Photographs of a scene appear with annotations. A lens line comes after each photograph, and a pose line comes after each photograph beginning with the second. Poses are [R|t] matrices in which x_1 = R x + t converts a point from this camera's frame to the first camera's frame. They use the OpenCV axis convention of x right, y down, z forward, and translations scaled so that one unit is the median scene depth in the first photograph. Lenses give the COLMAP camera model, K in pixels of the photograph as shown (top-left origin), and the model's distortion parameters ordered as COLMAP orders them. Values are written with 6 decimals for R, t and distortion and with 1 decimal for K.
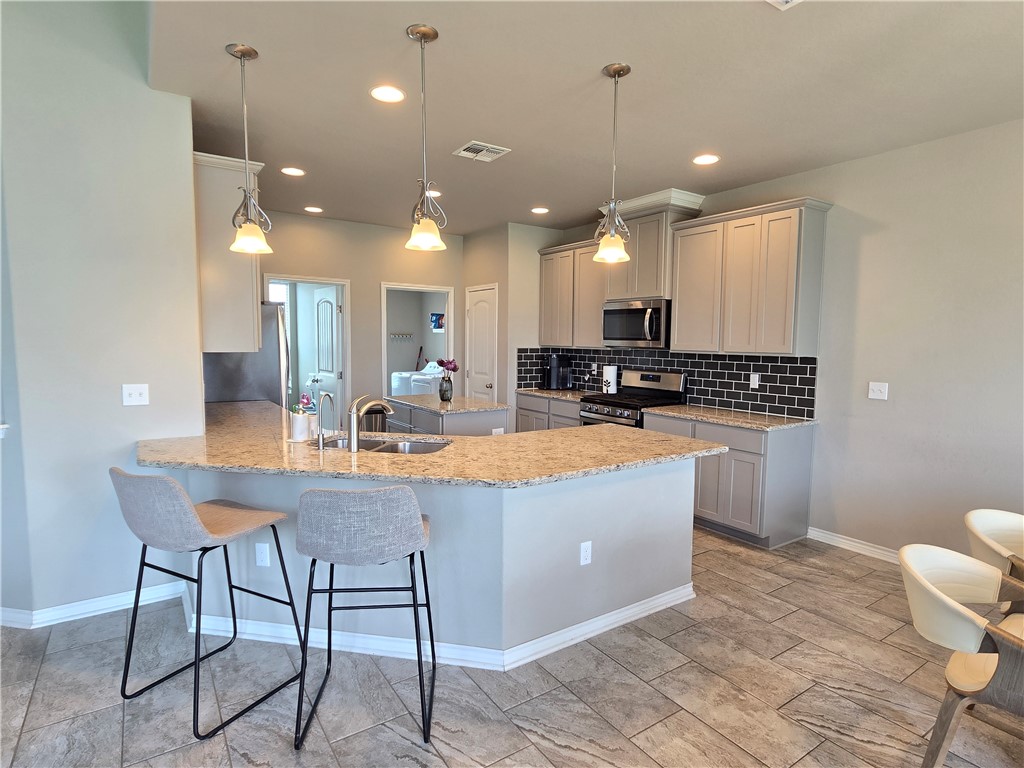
lens RADIAL K [[550.3, 0, 513.7], [0, 550.3, 387.1], [0, 0, 1]] dist [0.001811, -0.000972]
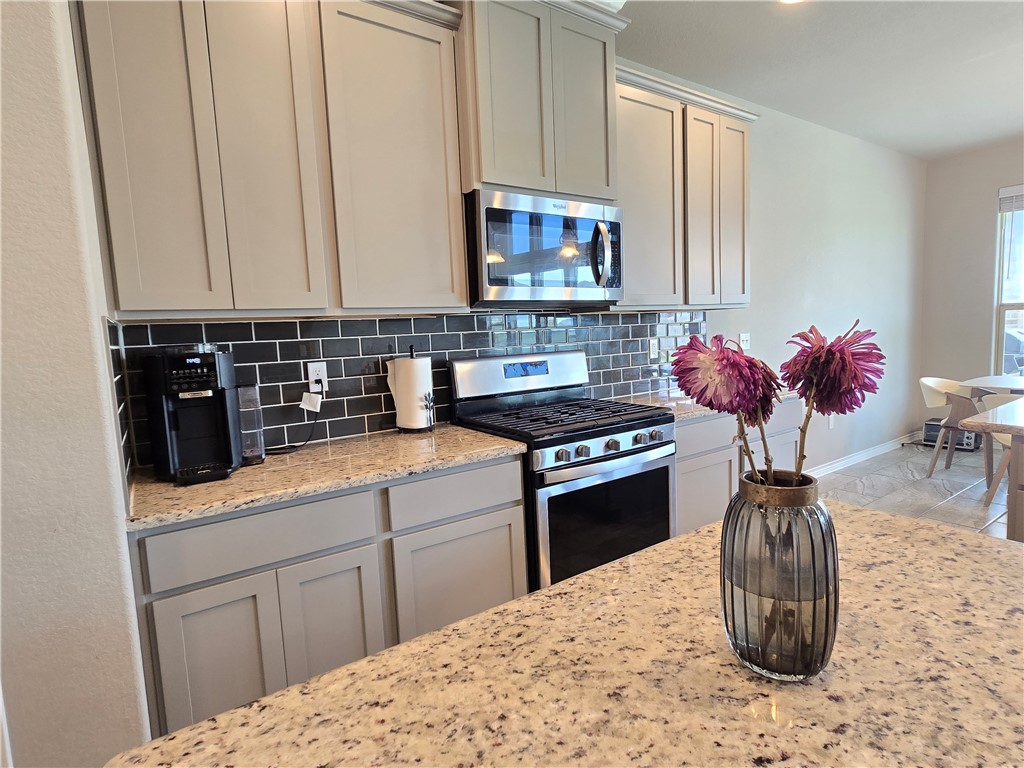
lens RADIAL K [[550.3, 0, 513.3], [0, 550.3, 378.5], [0, 0, 1]] dist [0.001811, -0.000972]
pose [[-0.017451, -0.103076, 0.994520, -0.263822], [0.129039, 0.986121, 0.104470, -0.066995], [-0.991486, 0.130155, -0.003908, 1.109267]]
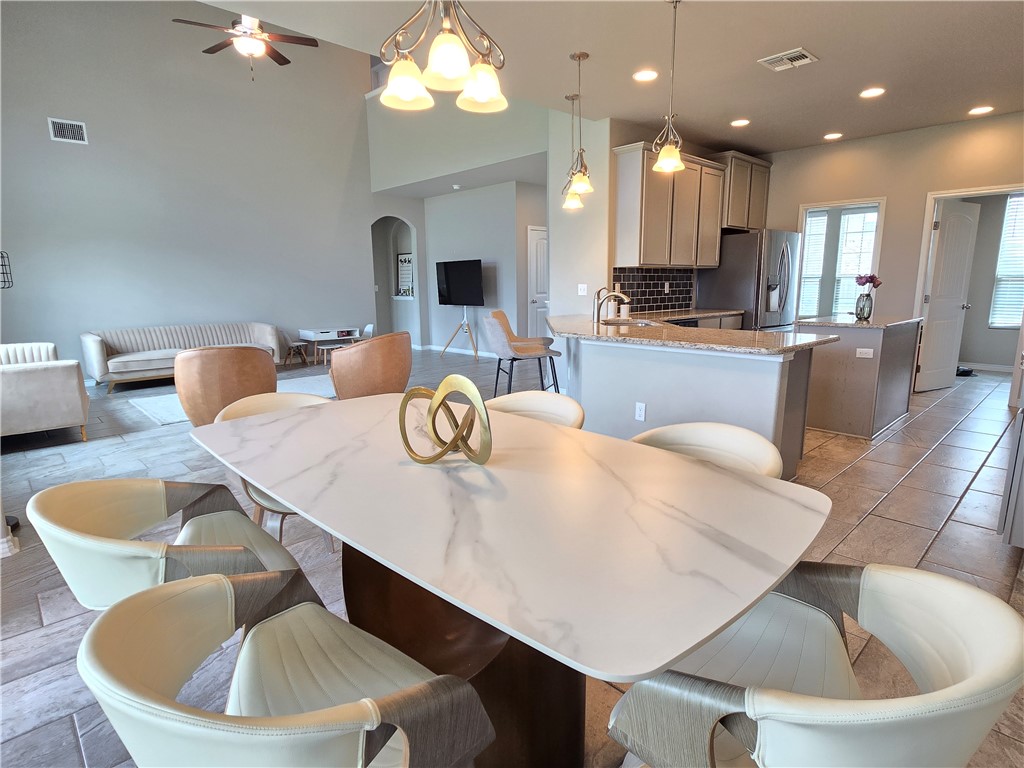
lens RADIAL K [[550.3, 0, 522.3], [0, 550.3, 385.6], [0, 0, 1]] dist [0.001811, -0.000972]
pose [[0.181549, 0.172178, -0.968191, 0.735962], [-0.074892, 0.984114, 0.160967, 0.027751], [0.980526, 0.043286, 0.191560, 0.269095]]
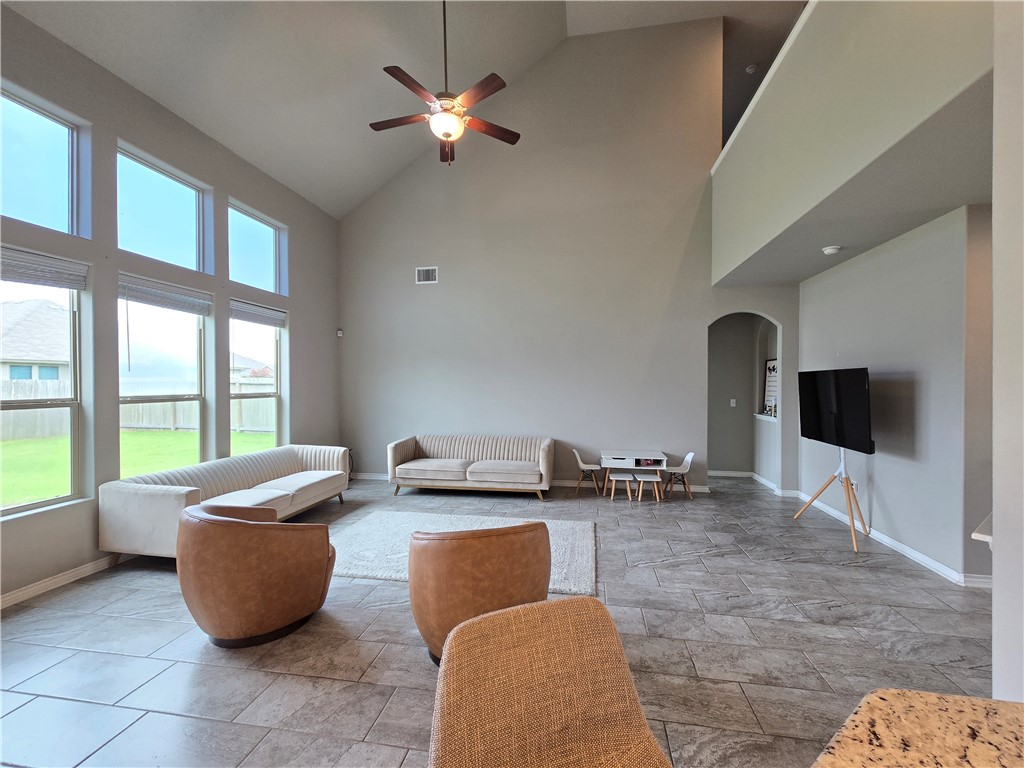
lens RADIAL K [[420.2, 0, 518.6], [0, 420.2, 386.8], [0, 0, 1]] dist [0.000006, 0.002801]
pose [[-0.683103, -0.002021, -0.730319, -0.146936], [-0.070643, 0.995490, 0.063321, -0.048226], [0.726897, 0.094846, -0.680165, 0.520748]]
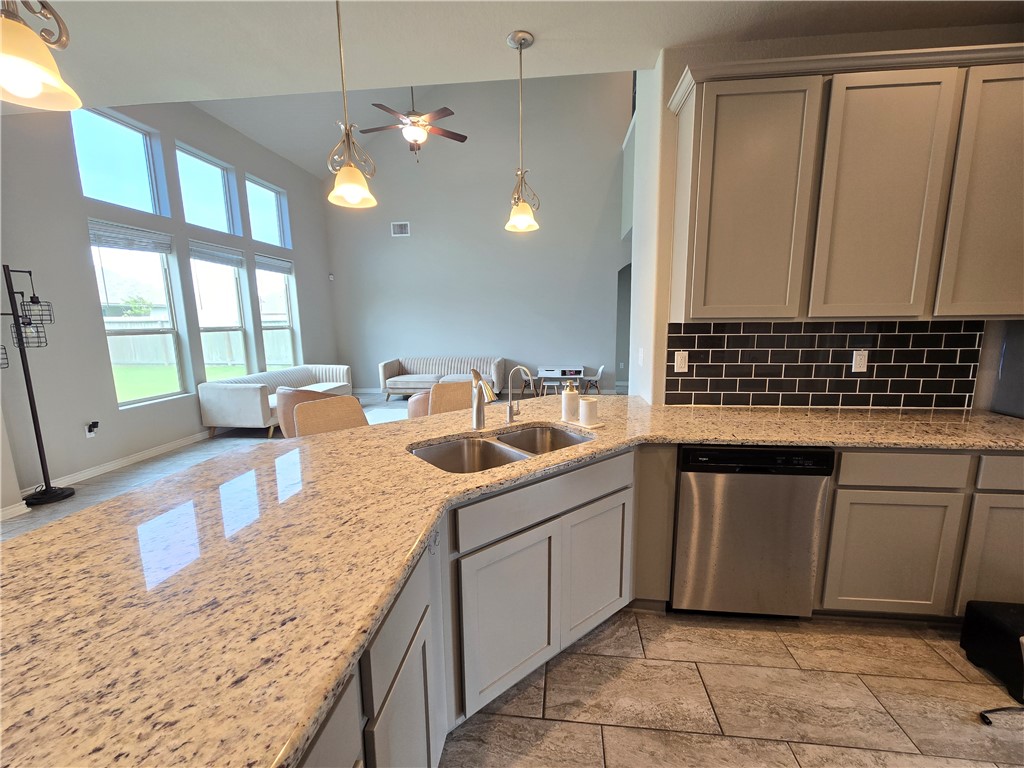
lens RADIAL K [[420.2, 0, 519.8], [0, 420.2, 386.1], [0, 0, 1]] dist [0.000006, 0.002801]
pose [[-0.633160, 0.120759, -0.764543, 0.113540], [-0.063078, 0.976419, 0.206462, -0.062515], [0.771447, 0.178949, -0.610612, 0.840504]]
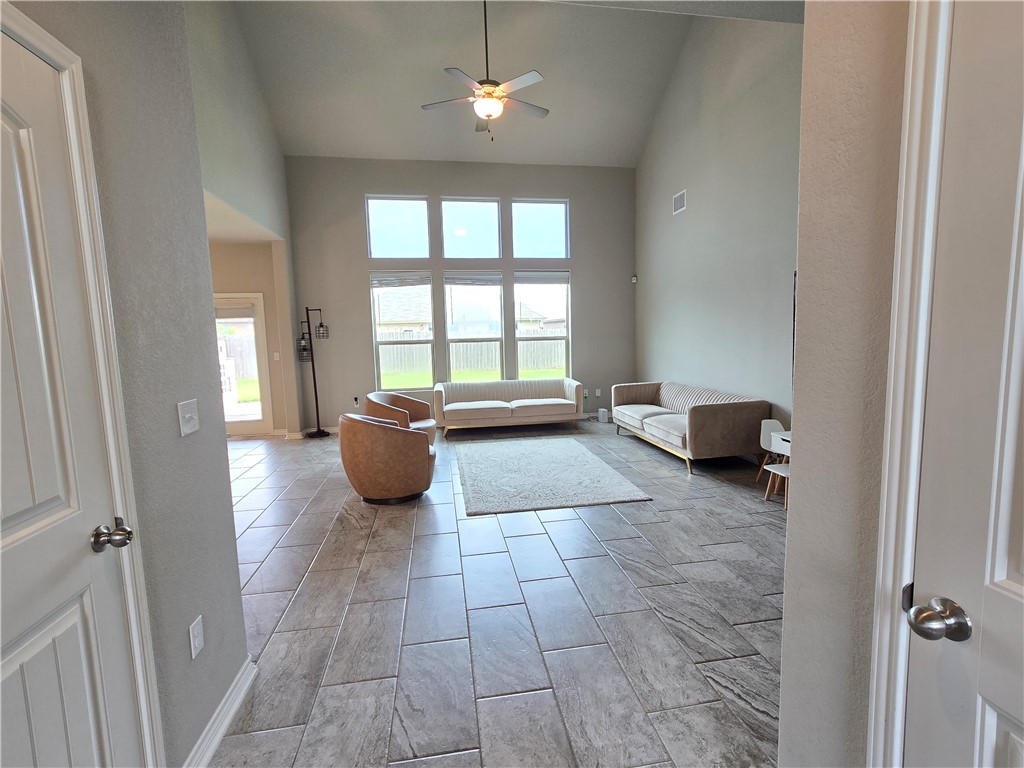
lens RADIAL K [[478.7, 0, 519.6], [0, 478.7, 386.5], [0, 0, 1]] dist [0.005255, 0.000089]
pose [[-0.914992, -0.030689, 0.402304, -1.042621], [0.052845, 0.979398, 0.194901, -0.074685], [-0.399997, 0.199592, -0.894520, 0.843783]]
